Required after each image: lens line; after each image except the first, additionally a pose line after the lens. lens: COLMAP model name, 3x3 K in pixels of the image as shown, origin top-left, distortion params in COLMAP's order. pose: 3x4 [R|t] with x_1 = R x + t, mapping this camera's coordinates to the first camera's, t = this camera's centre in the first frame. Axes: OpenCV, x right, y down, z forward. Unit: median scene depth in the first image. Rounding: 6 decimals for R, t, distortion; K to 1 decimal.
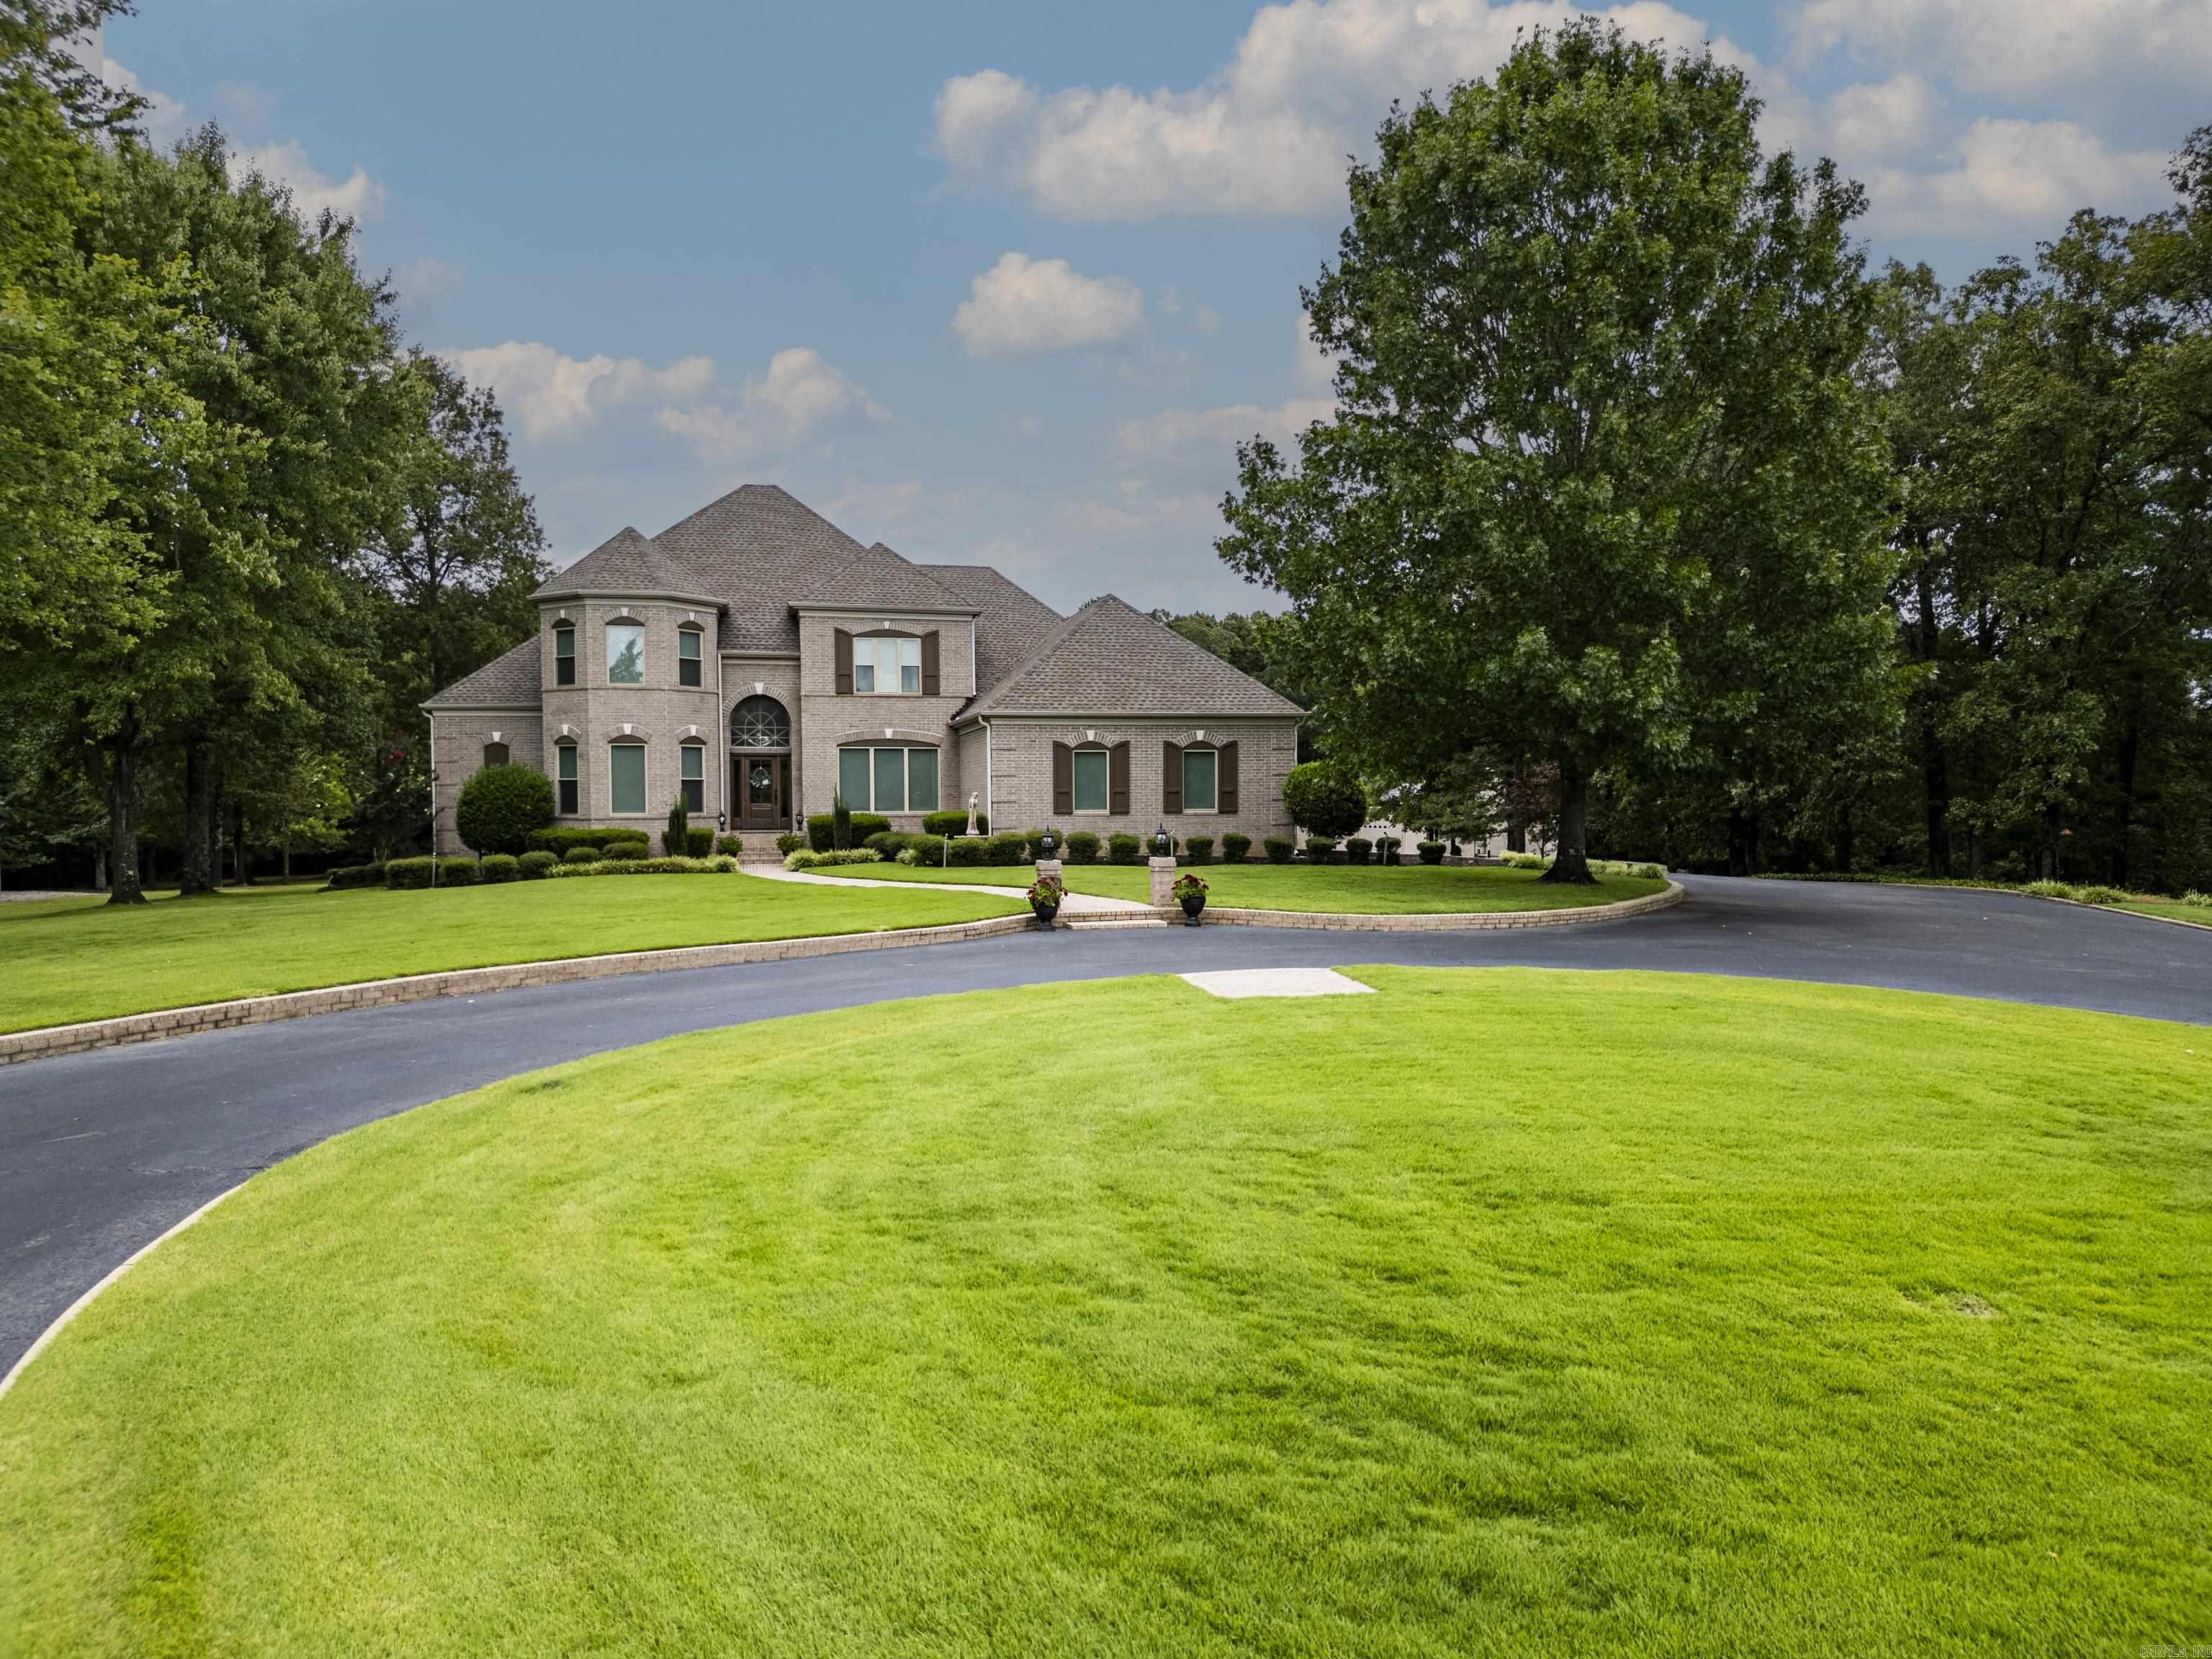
lens RADIAL K [[1548.0, 0, 1106.0], [0, 1548.0, 829.5], [0, 0, 1]] dist [0.119145, -0.180912]
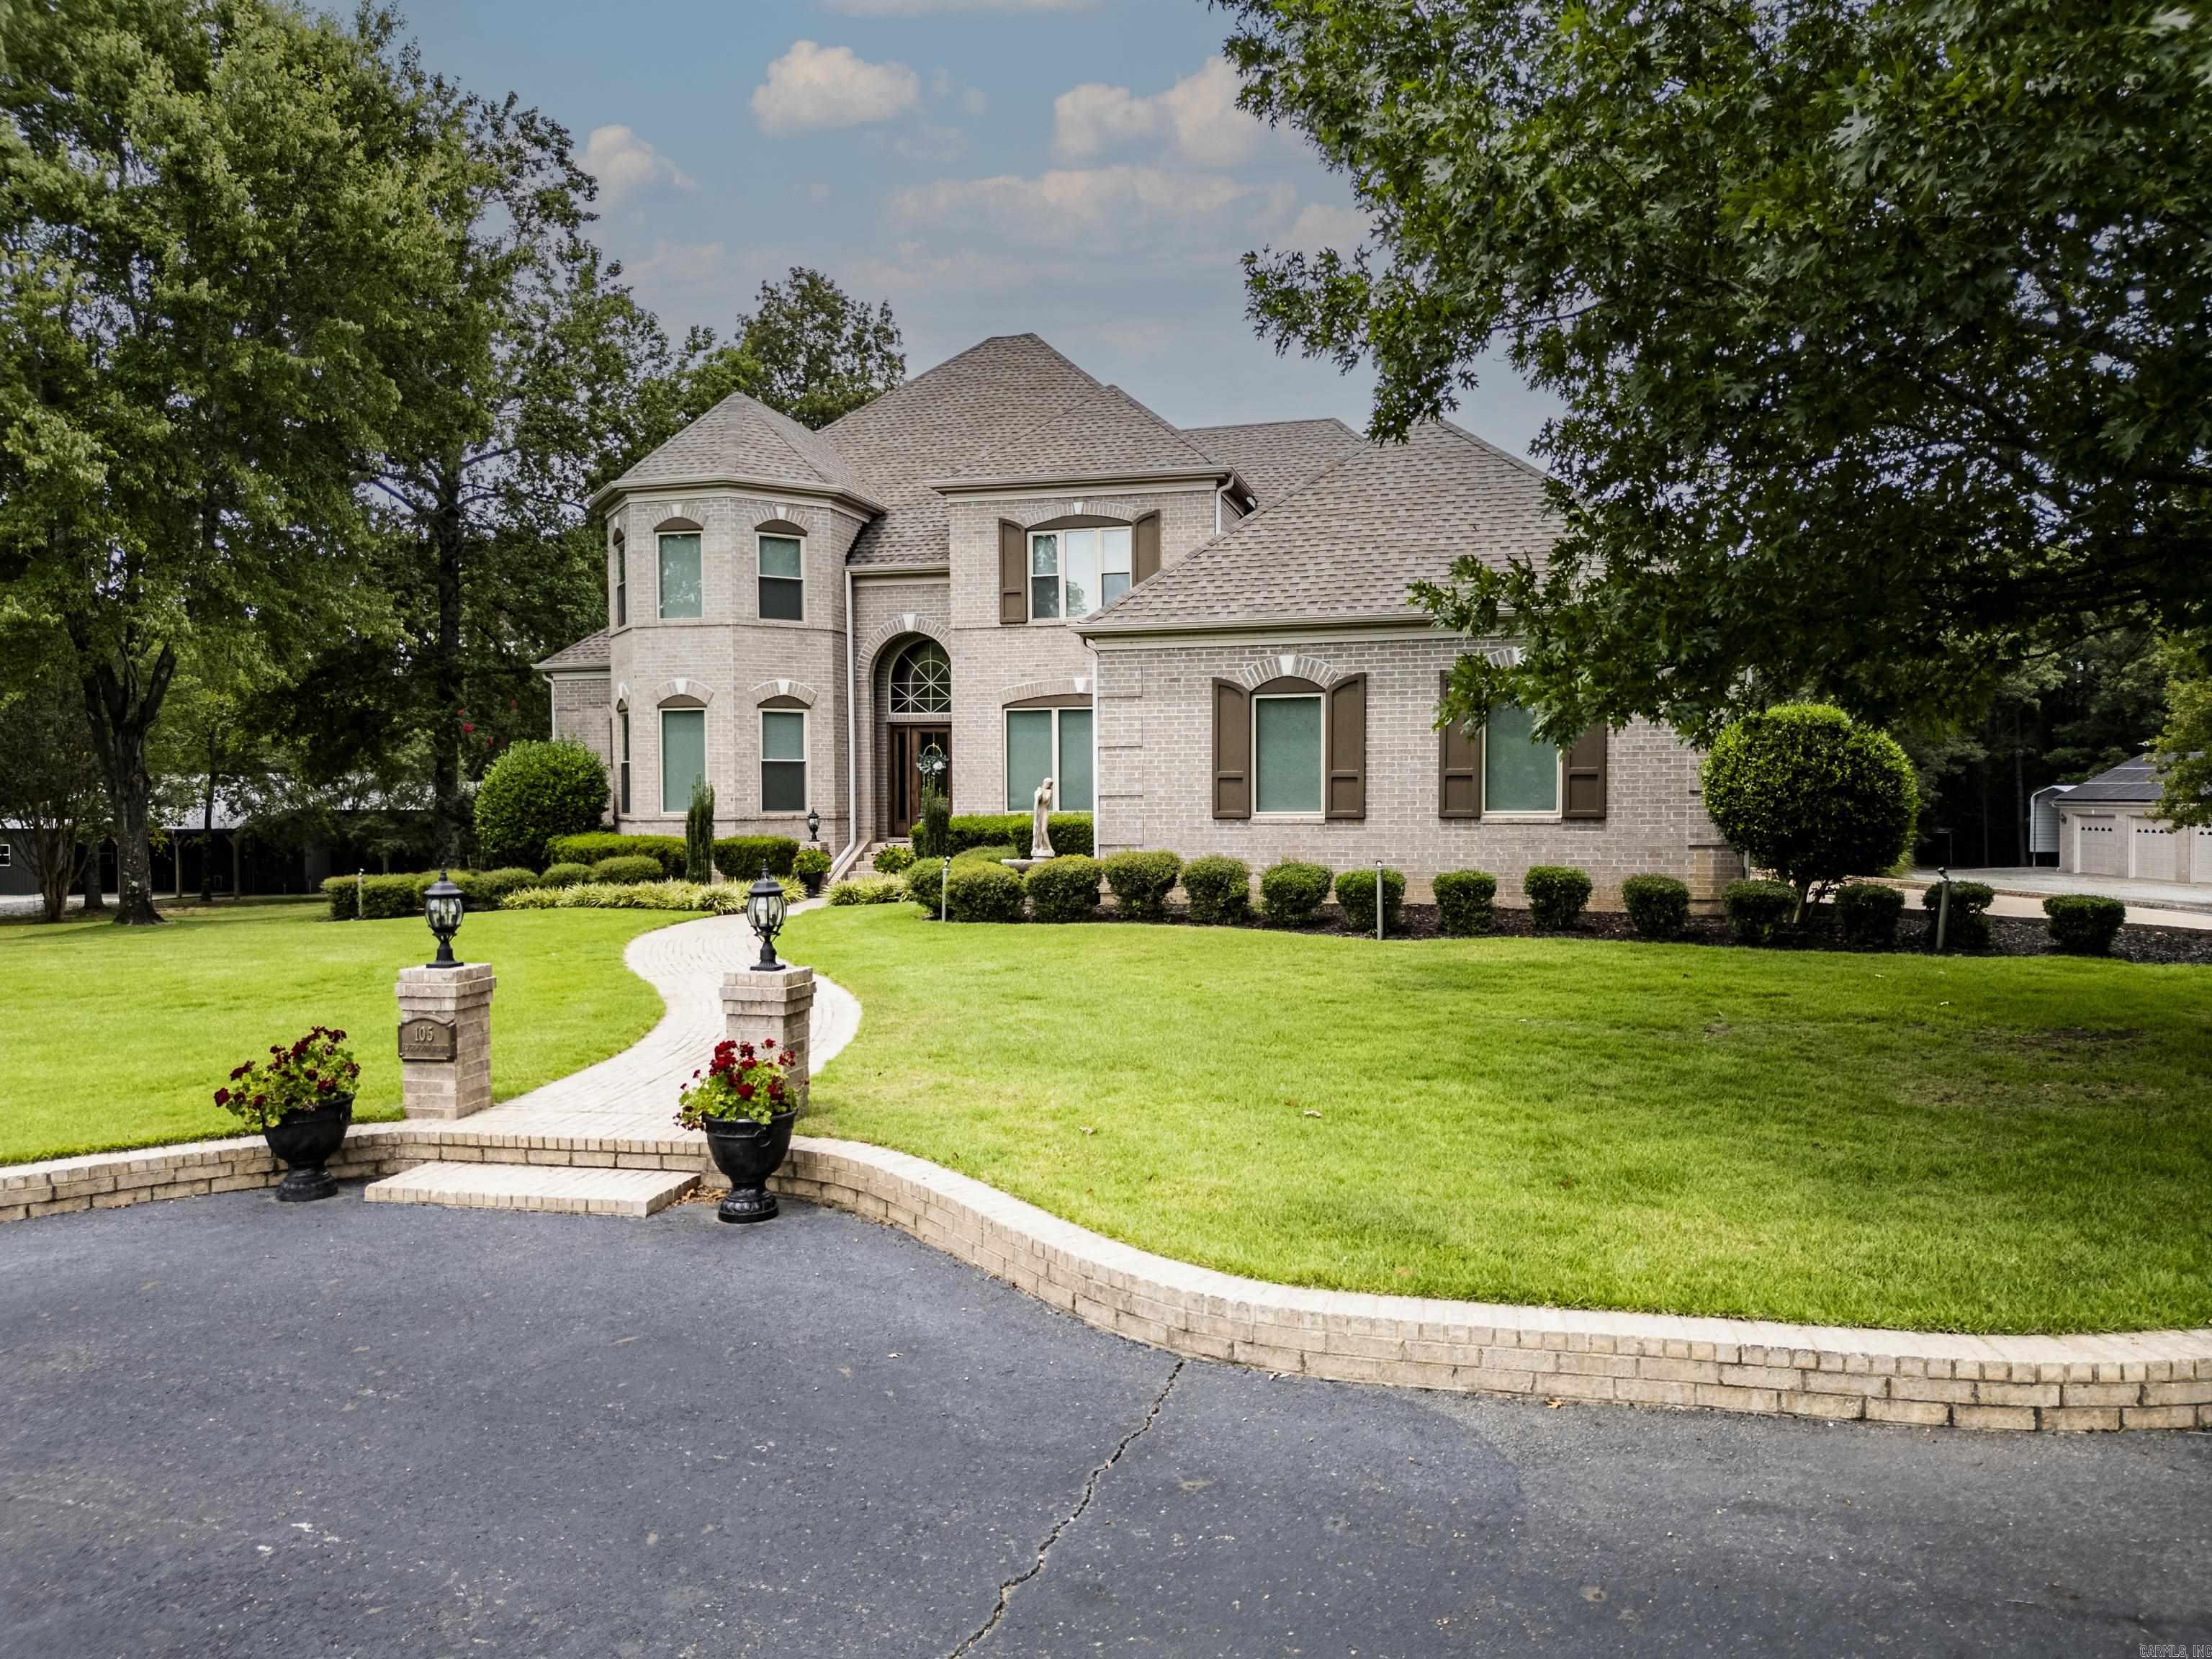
lens RADIAL K [[1548.0, 0, 1106.0], [0, 1548.0, 829.5], [0, 0, 1]] dist [0.119145, -0.180912]
pose [[0.888323, 0.011790, -0.459067, 0.162652], [-0.010078, 0.999930, 0.006179, -0.008856], [0.459108, -0.000862, 0.888380, 0.490930]]
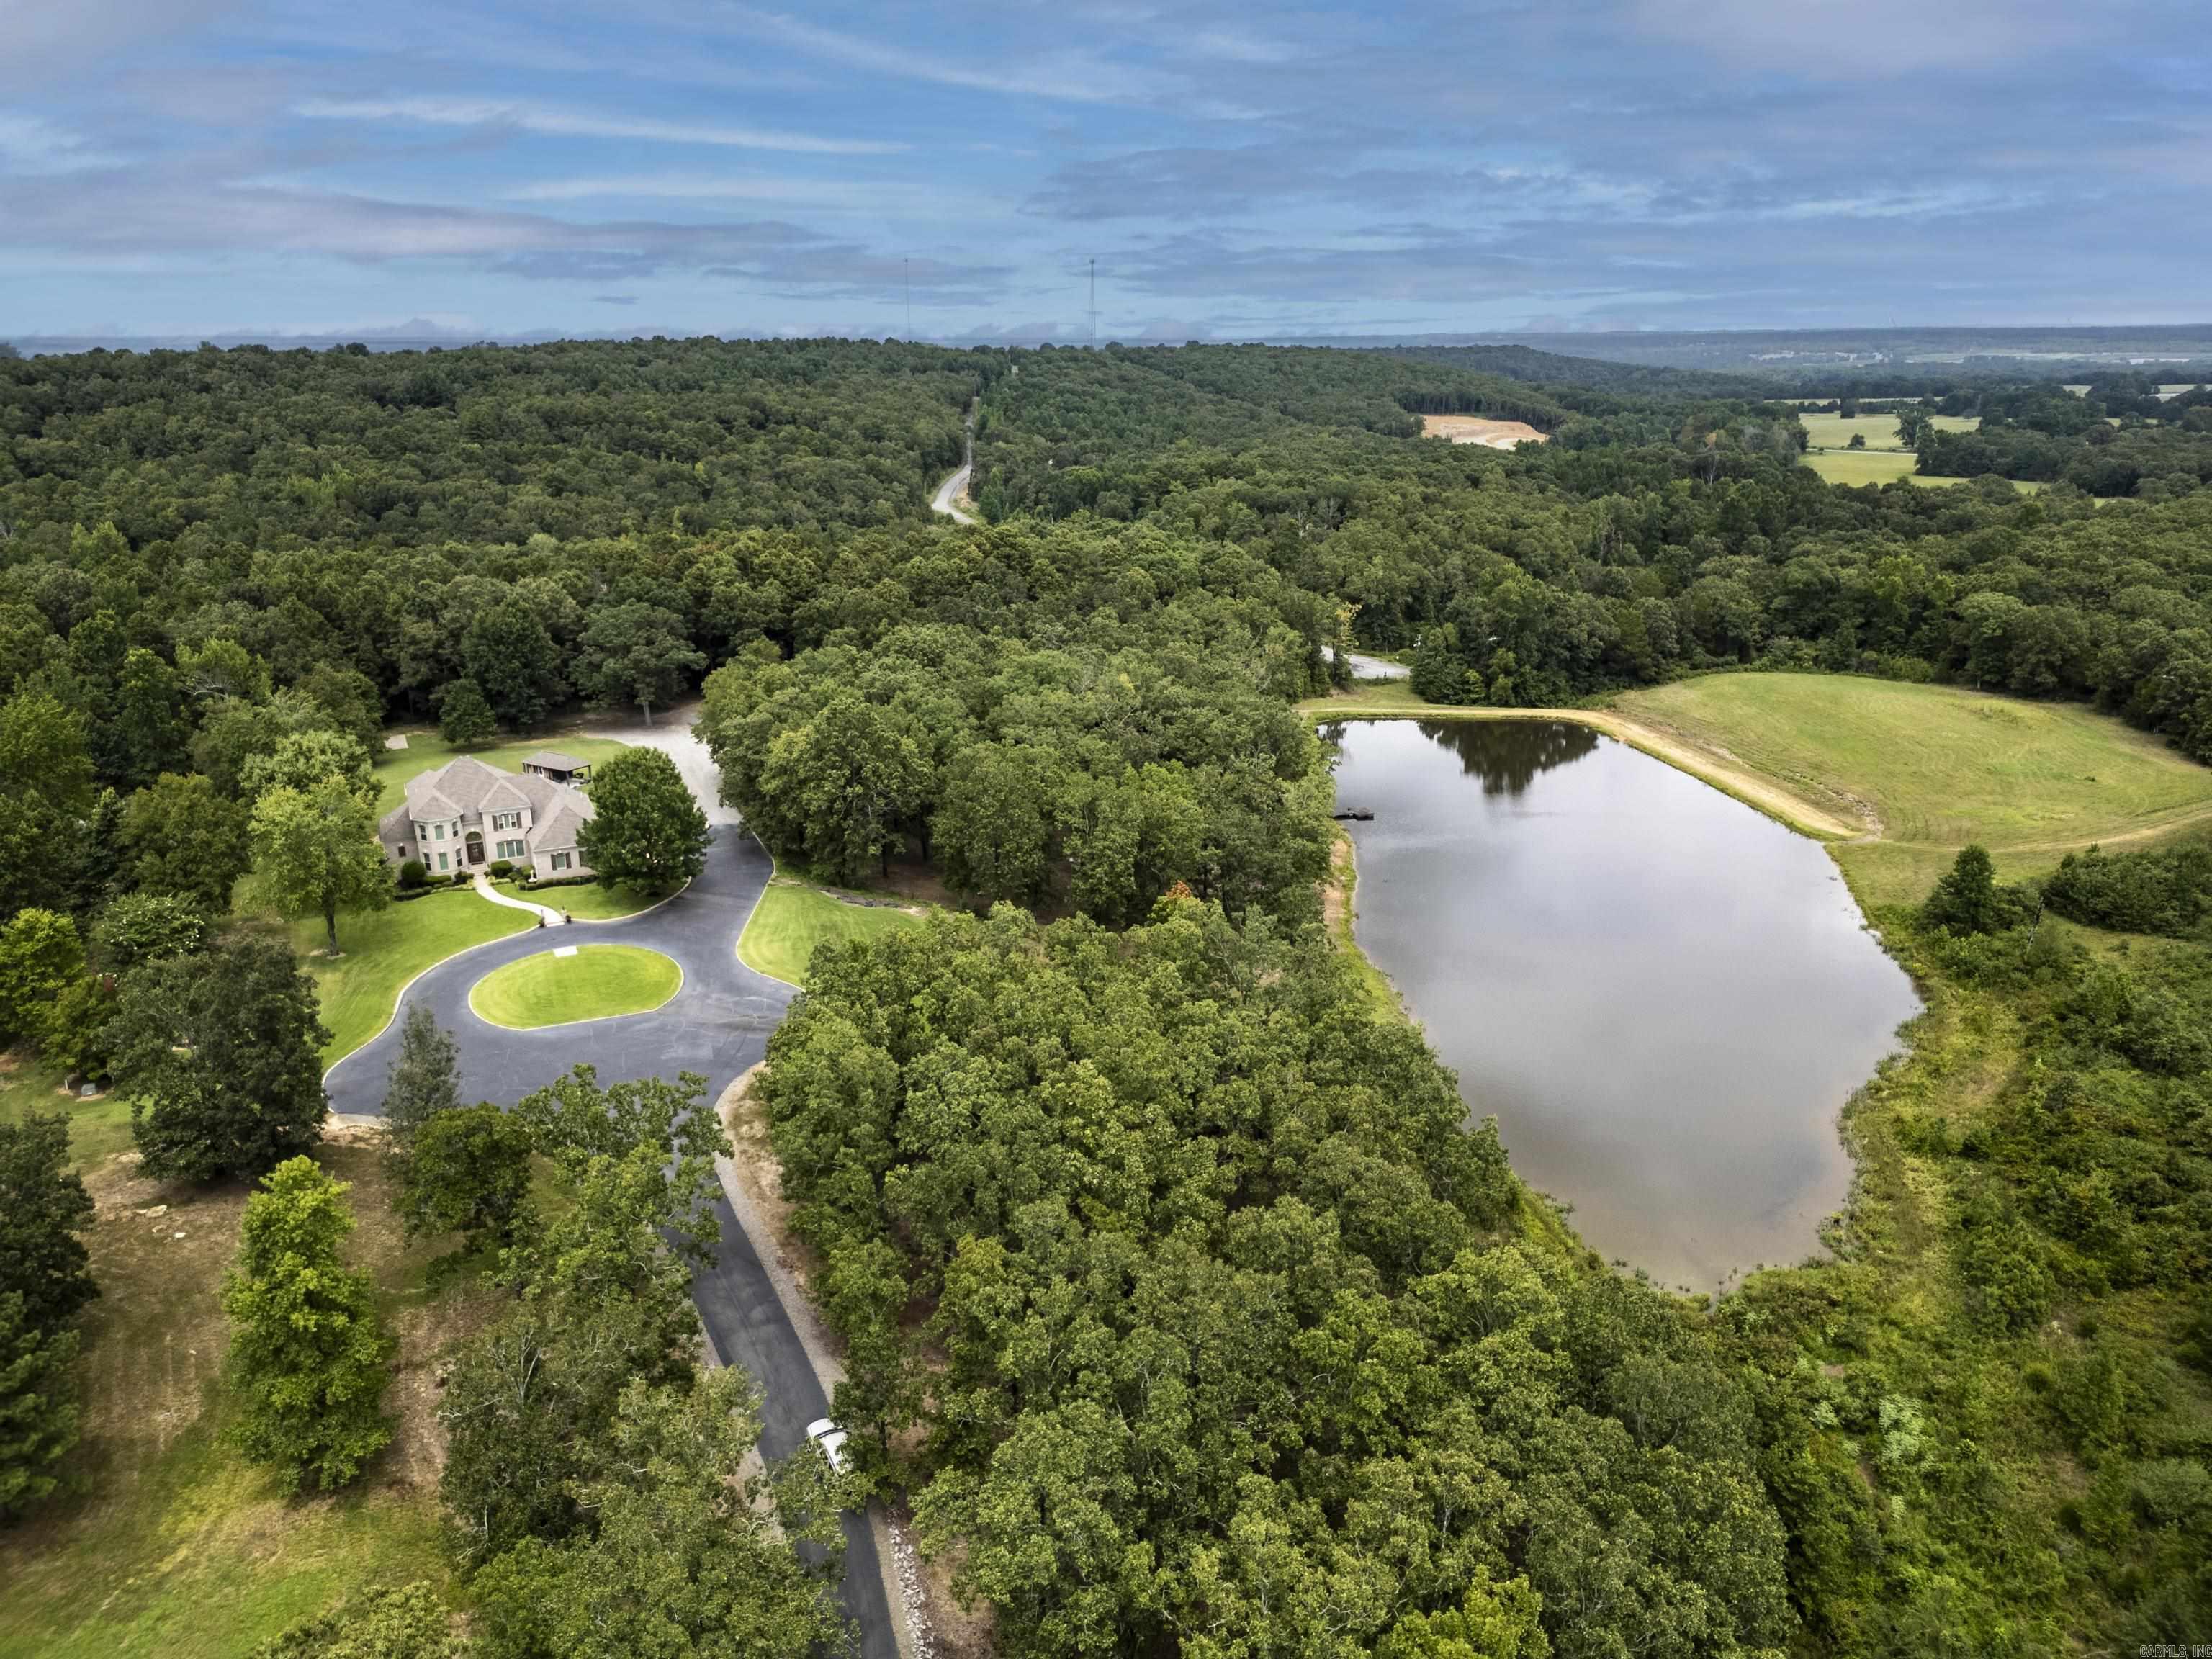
lens RADIAL K [[1524.4, 0, 1106.0], [0, 1524.4, 829.5], [0, 0, 1]] dist [0.008843, -0.000185]
pose [[0.974713, -0.064450, 0.213964, 0.534135], [0.003043, 0.961245, 0.275680, -1.212263], [-0.223440, -0.268058, 0.937134, -3.108505]]
